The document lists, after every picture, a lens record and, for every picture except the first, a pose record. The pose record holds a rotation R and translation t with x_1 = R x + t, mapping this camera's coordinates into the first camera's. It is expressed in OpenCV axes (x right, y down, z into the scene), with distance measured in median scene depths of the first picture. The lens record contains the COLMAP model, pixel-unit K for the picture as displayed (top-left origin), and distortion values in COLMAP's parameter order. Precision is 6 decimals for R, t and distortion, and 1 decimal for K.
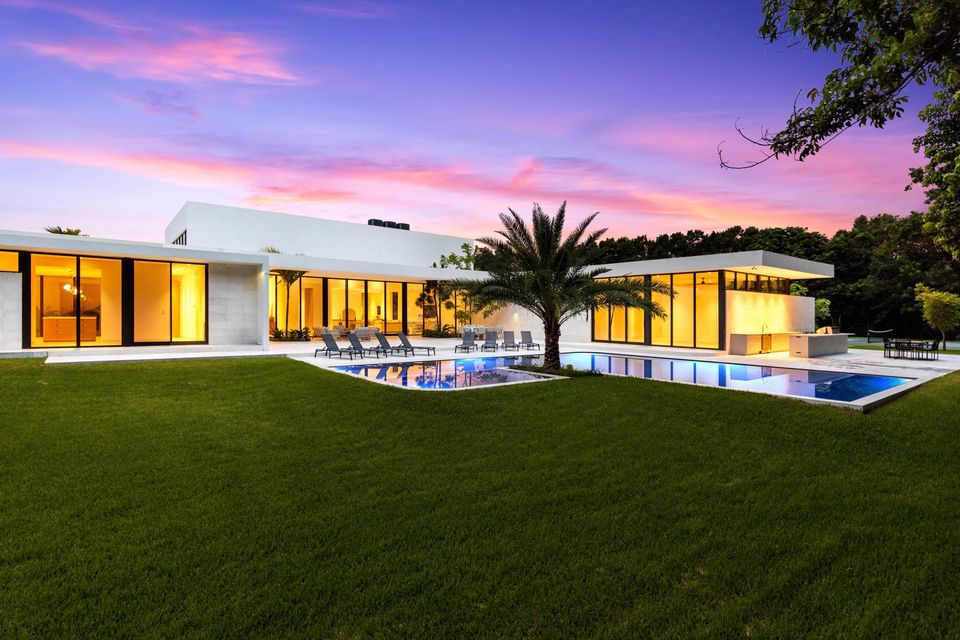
lens RADIAL K [[484.3, 0, 483.4], [0, 484.3, 318.3], [0, 0, 1]] dist [0.003270, 0.000350]
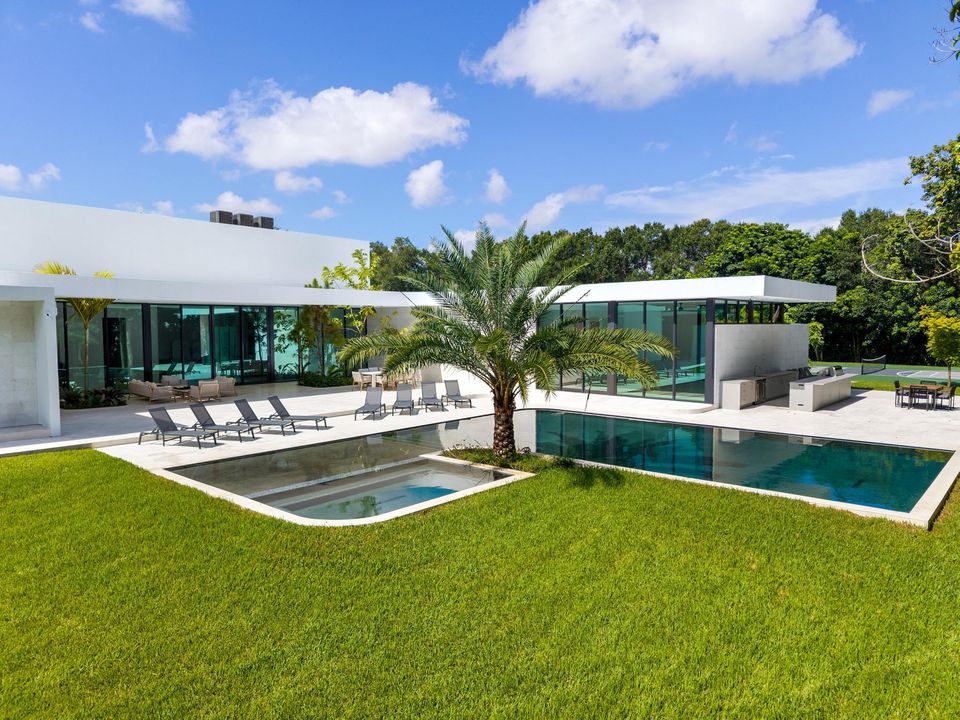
lens RADIAL K [[652.4, 0, 482.2], [0, 652.4, 366.7], [0, 0, 1]] dist [0.006543, -0.001232]
pose [[0.985978, -0.018497, 0.165846, -0.022987], [0.009665, 0.998499, 0.053904, -0.039354], [-0.166594, -0.051545, 0.984677, 0.040061]]
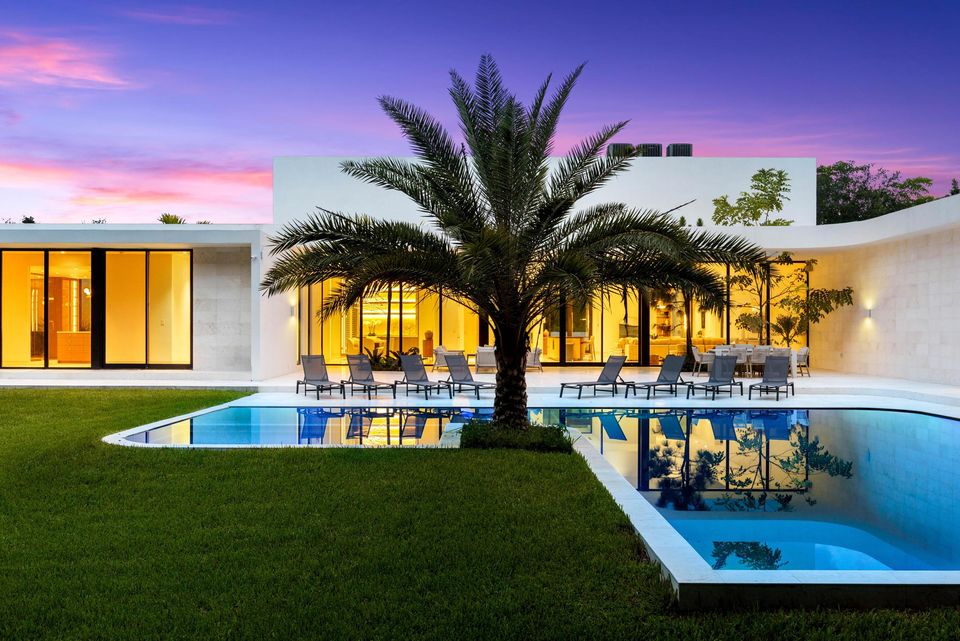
lens RADIAL K [[848.3, 0, 478.4], [0, 848.3, 322.8], [0, 0, 1]] dist [0.013332, -0.021540]
pose [[0.787297, -0.011566, -0.616466, 0.268519], [0.007273, 0.999929, -0.009472, 0.002083], [0.616531, 0.002974, 0.787325, 0.182515]]
